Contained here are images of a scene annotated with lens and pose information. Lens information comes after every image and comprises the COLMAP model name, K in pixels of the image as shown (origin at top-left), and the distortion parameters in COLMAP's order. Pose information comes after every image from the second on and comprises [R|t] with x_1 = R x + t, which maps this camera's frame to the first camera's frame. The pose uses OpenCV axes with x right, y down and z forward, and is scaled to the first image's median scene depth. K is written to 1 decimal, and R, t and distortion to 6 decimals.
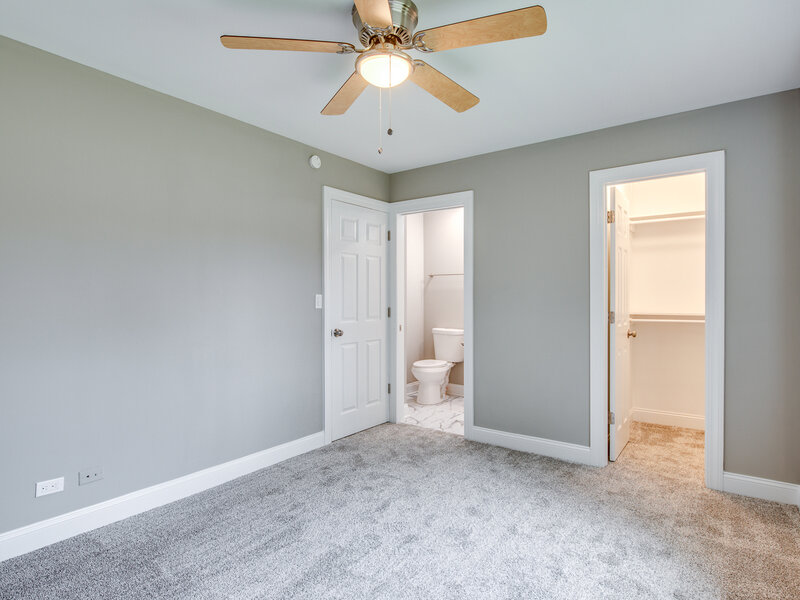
lens RADIAL K [[450.3, 0, 400.0], [0, 450.3, 301.4], [0, 0, 1]] dist [-0.031130, -0.000166]
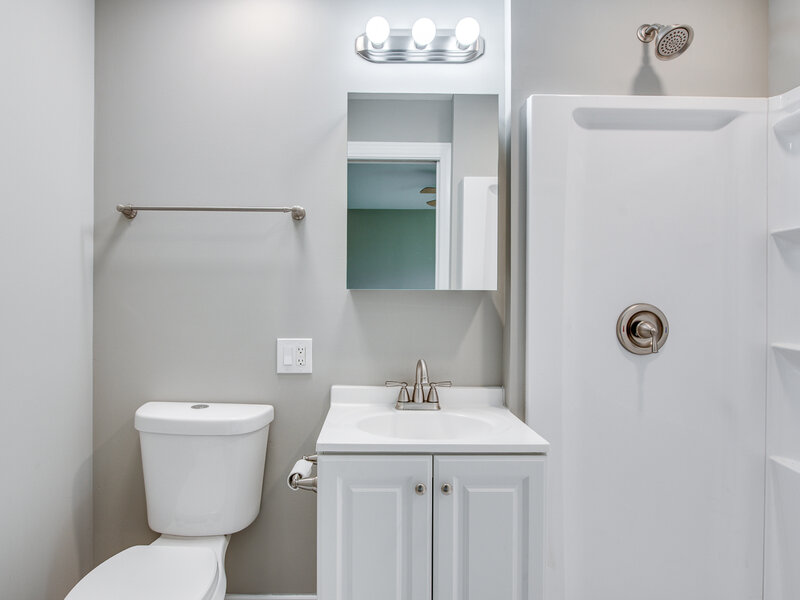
lens RADIAL K [[450.3, 0, 398.5], [0, 450.3, 300.4], [0, 0, 1]] dist [-0.031130, -0.000166]
pose [[0.786538, 0.000675, 0.617541, 0.032715], [-0.004742, 0.999977, 0.004946, -0.005639], [-0.617524, -0.006819, 0.786523, 0.687681]]
